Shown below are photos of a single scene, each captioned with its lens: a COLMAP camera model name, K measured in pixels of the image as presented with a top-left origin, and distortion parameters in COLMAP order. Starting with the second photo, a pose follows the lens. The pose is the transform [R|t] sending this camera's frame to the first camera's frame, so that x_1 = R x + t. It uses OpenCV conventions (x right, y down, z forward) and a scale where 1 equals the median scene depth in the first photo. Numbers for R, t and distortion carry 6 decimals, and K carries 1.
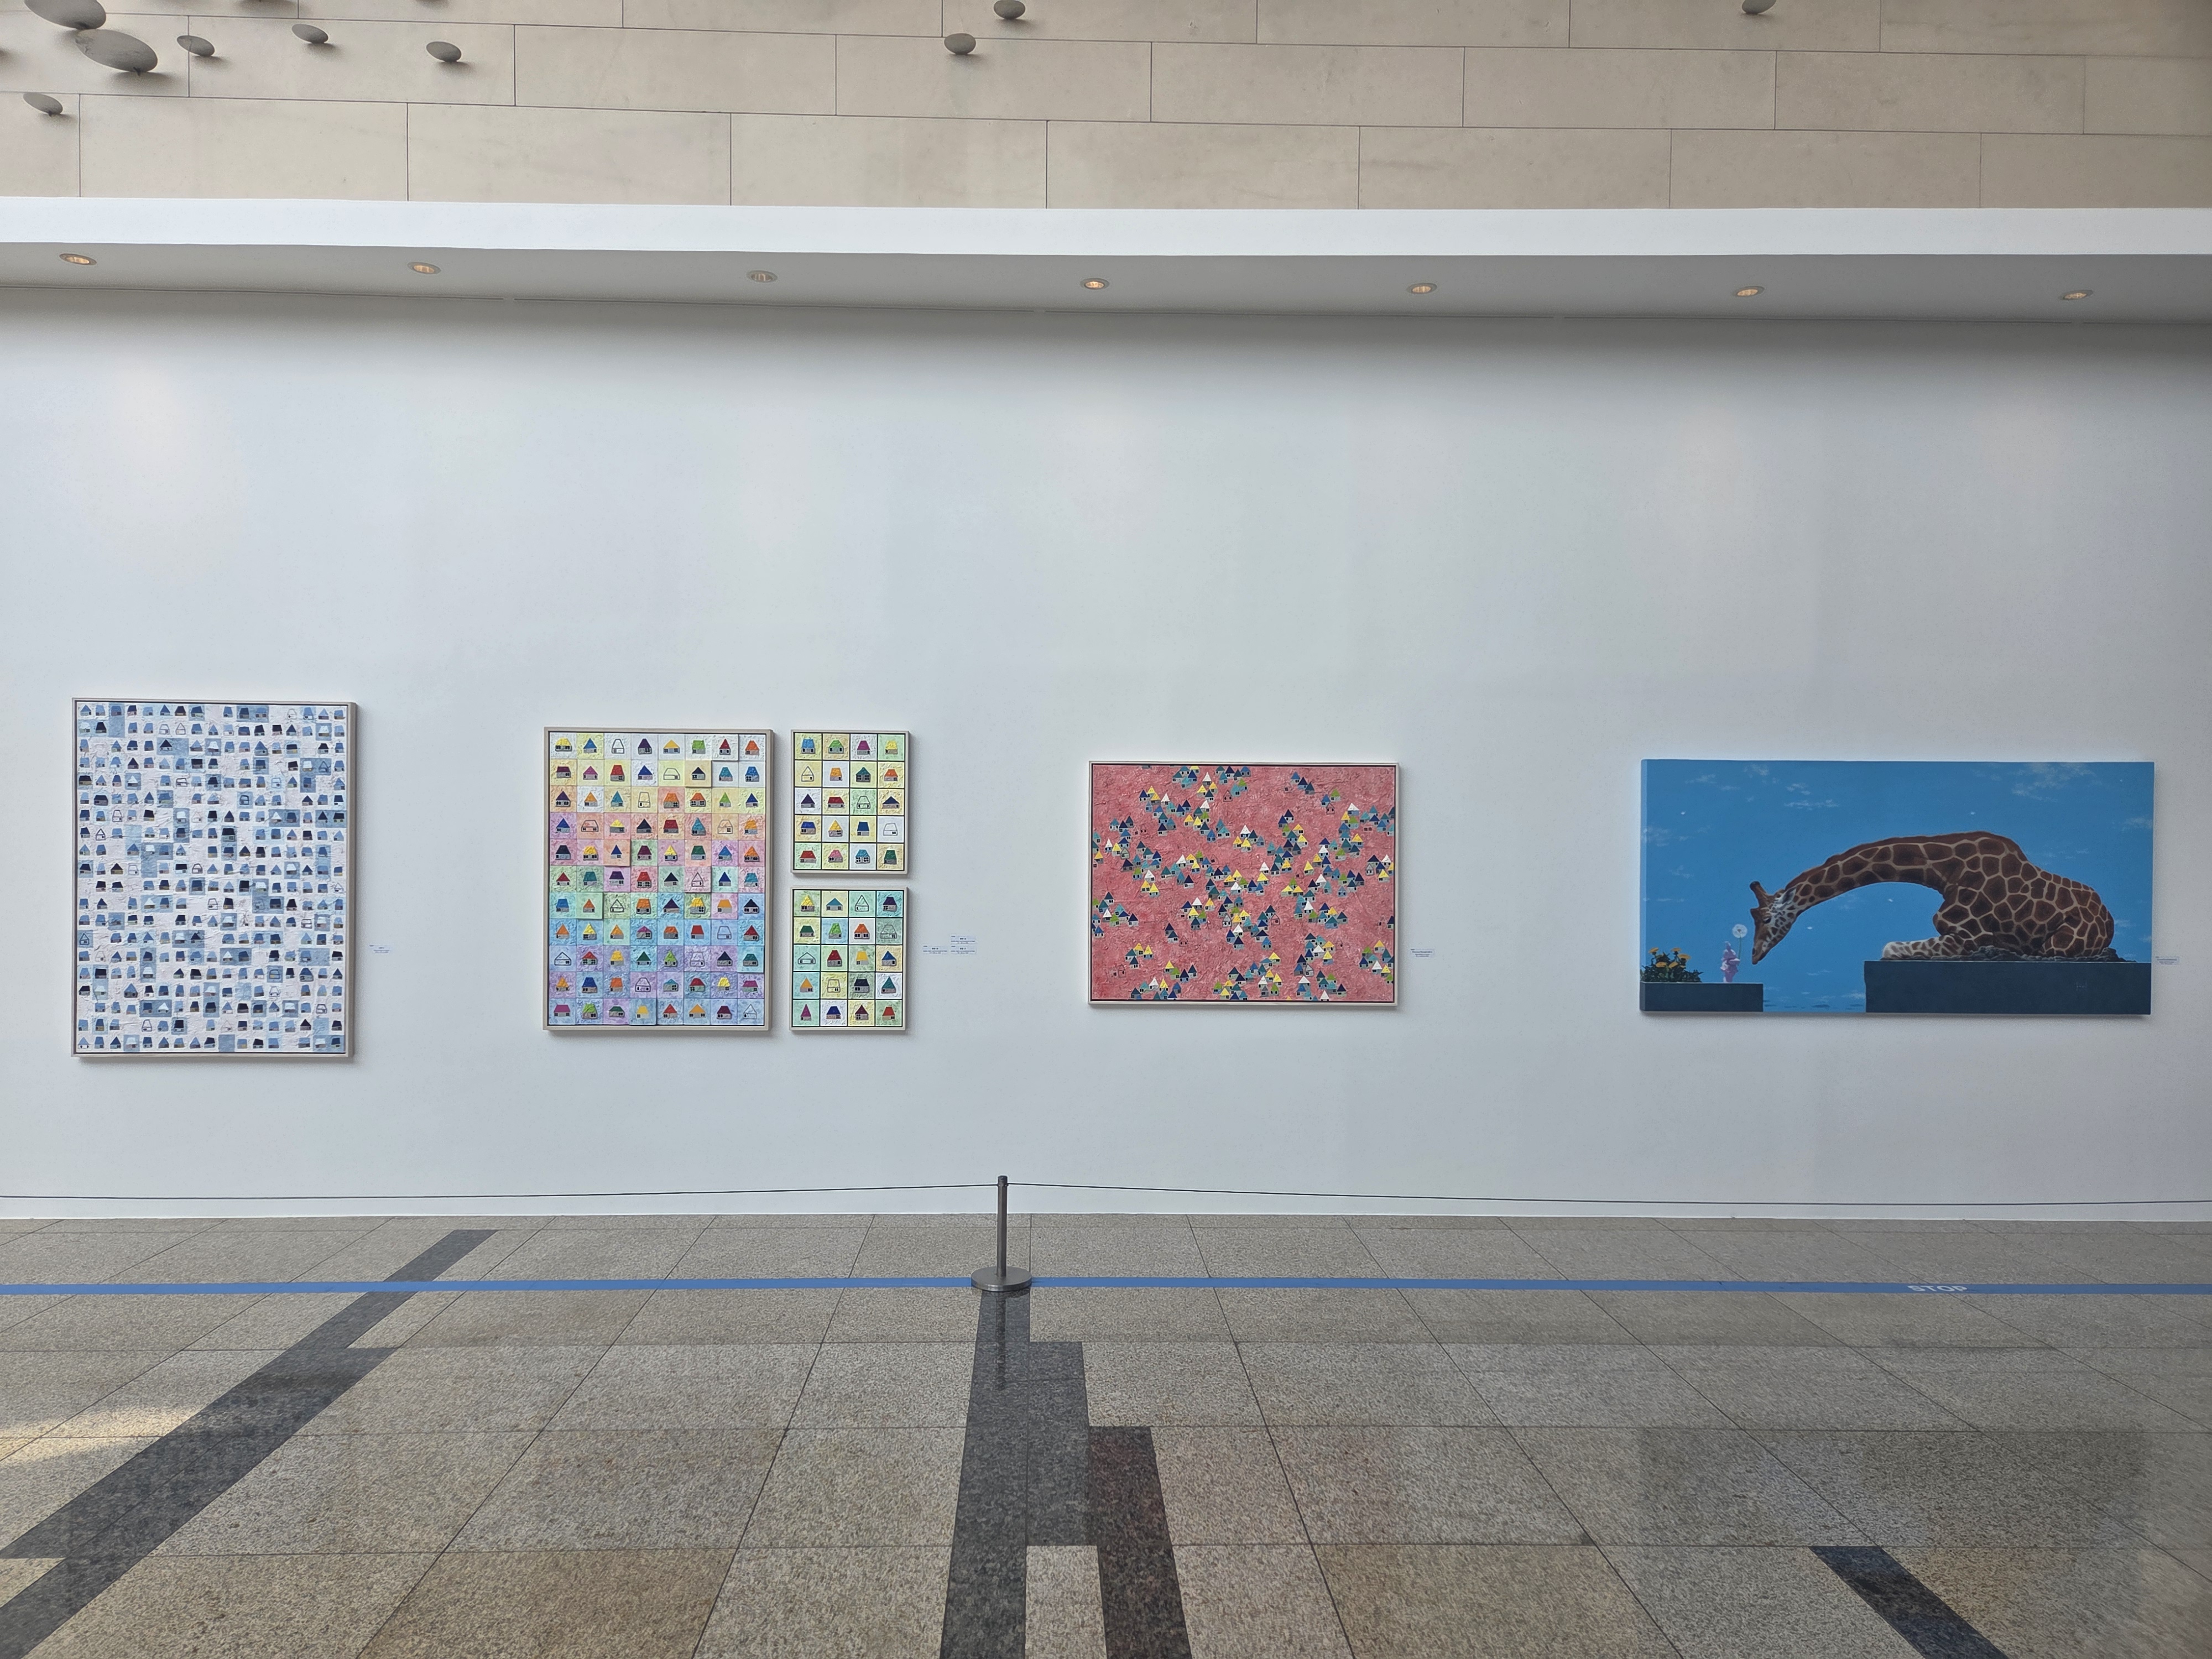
lens RADIAL K [[1547.8, 0, 1106.0], [0, 1547.8, 829.5], [0, 0, 1]] dist [0.081687, -0.044919]
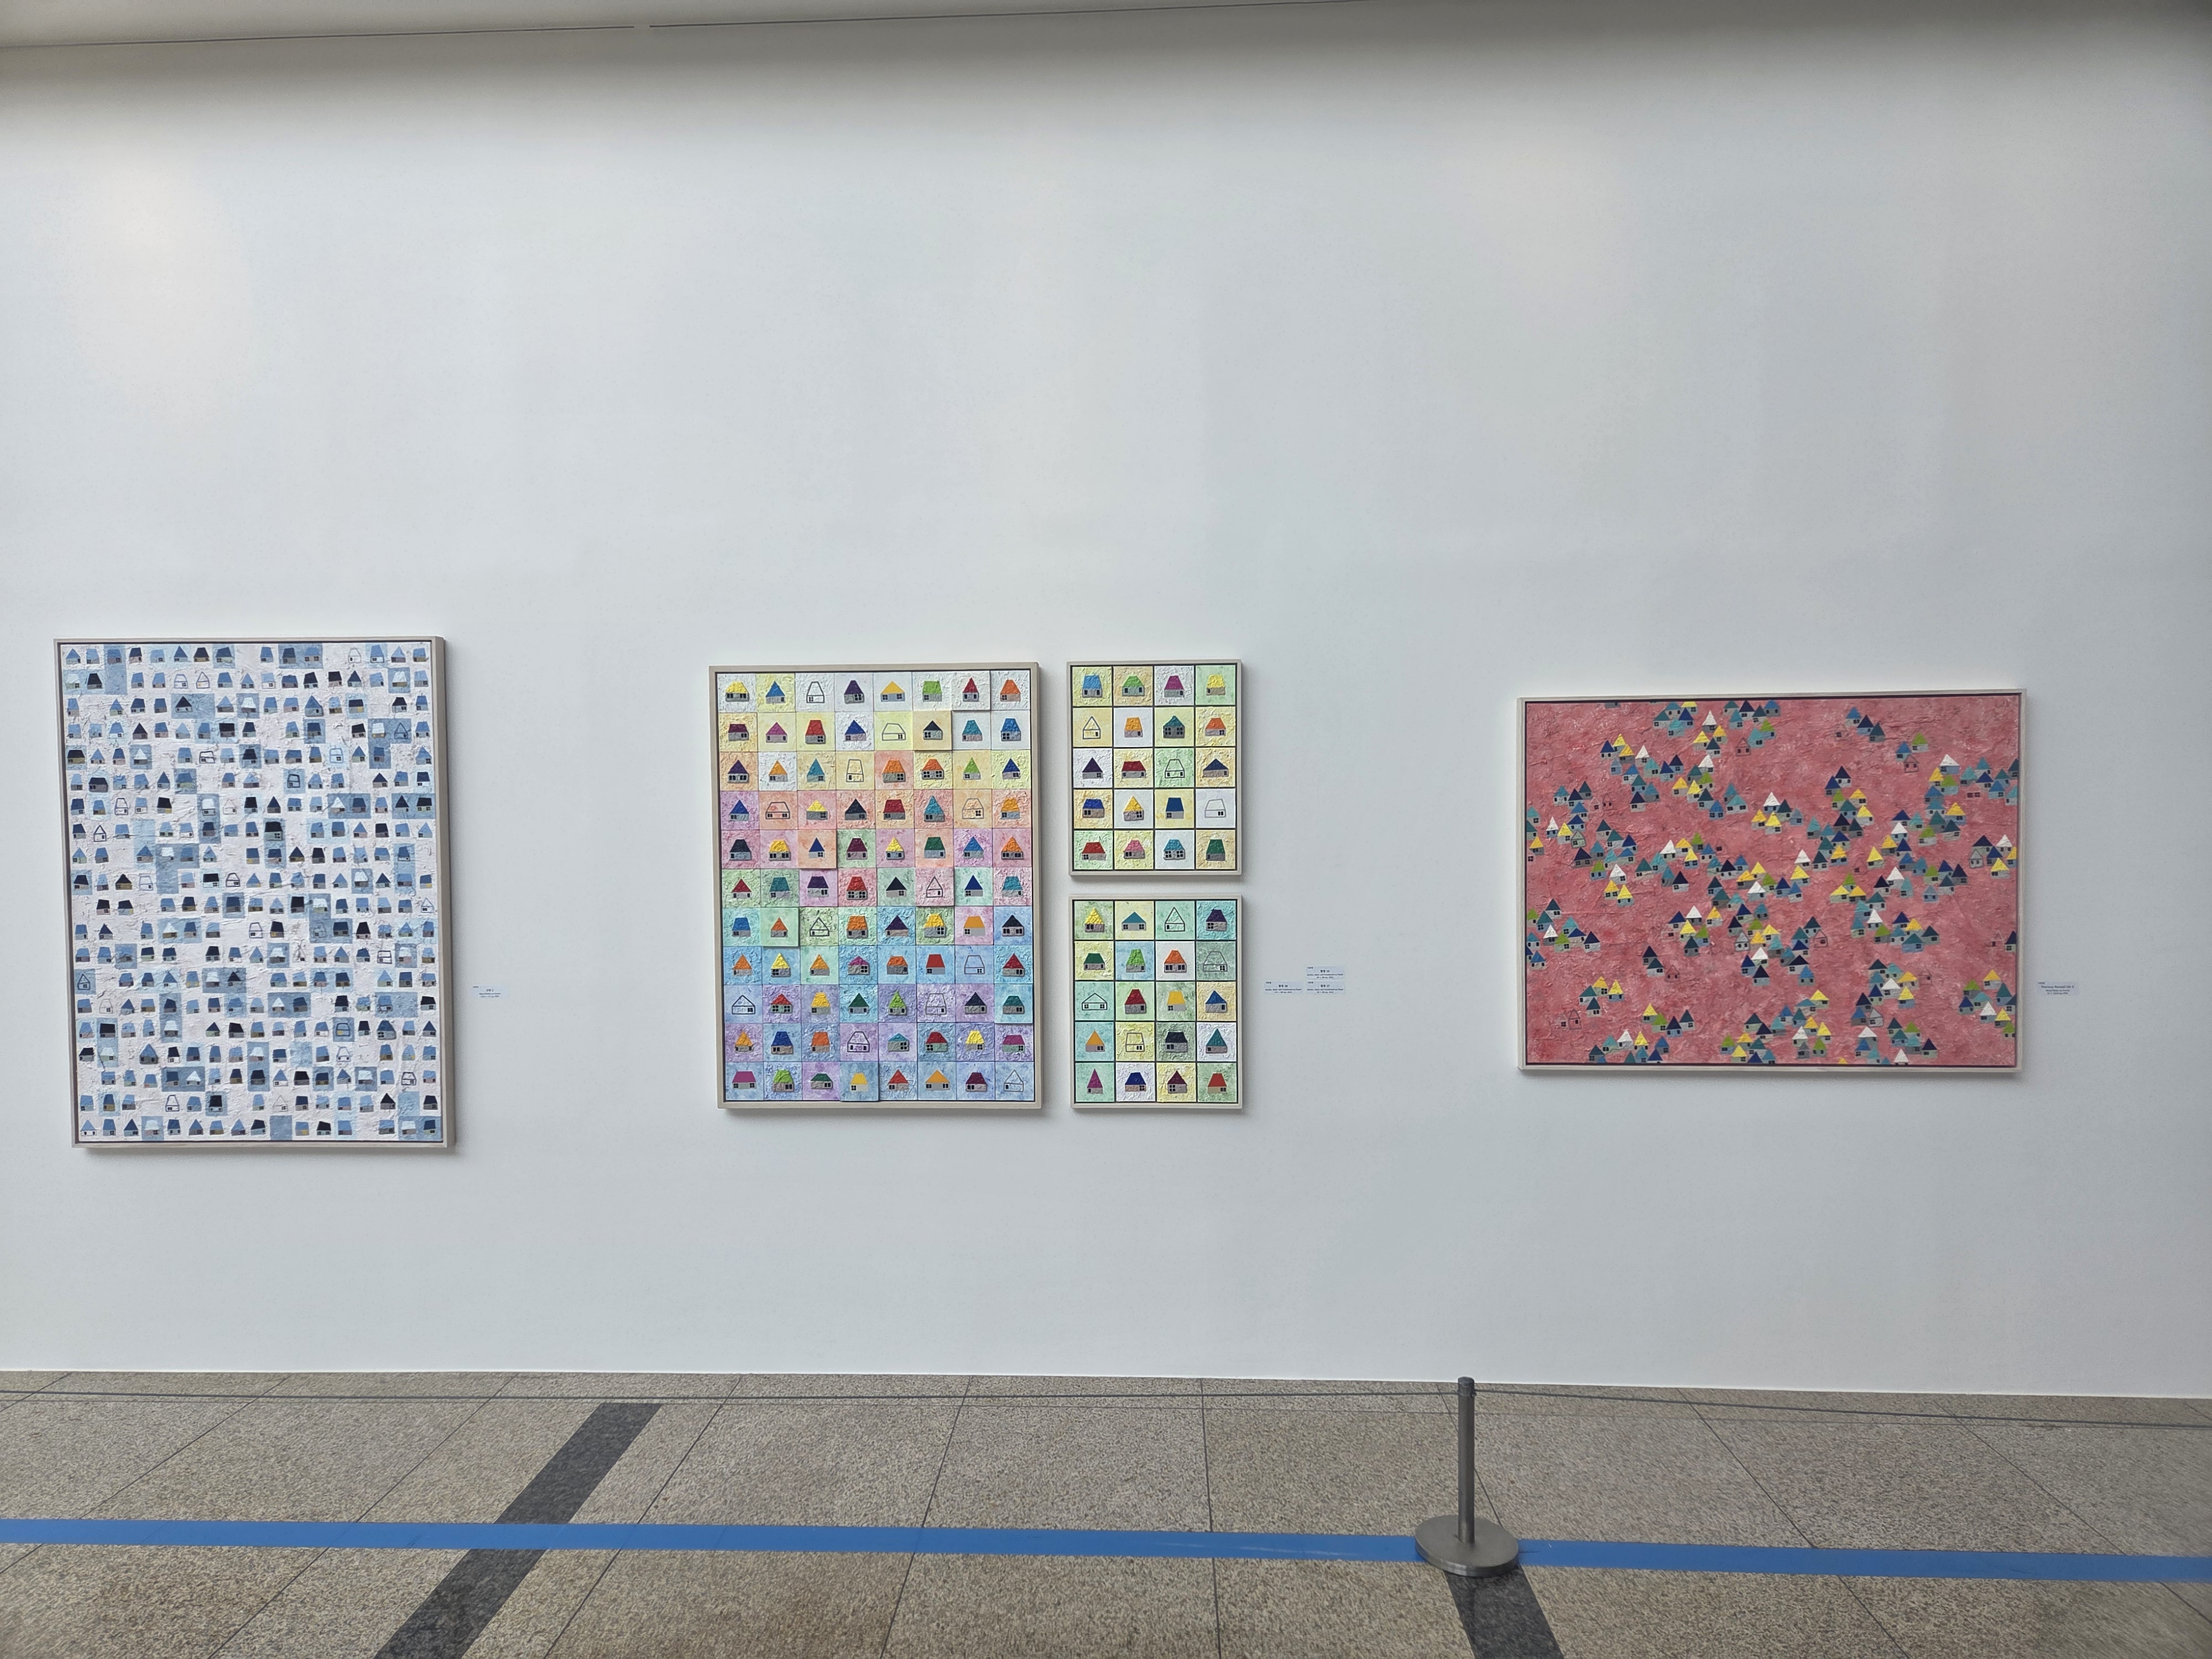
lens RADIAL K [[1547.8, 0, 1106.0], [0, 1547.8, 829.5], [0, 0, 1]] dist [0.081687, -0.044919]
pose [[0.996905, -0.015362, -0.077104, -0.134999], [0.017460, 0.999493, 0.026610, -0.009519], [0.076656, -0.027874, 0.996668, 0.333381]]
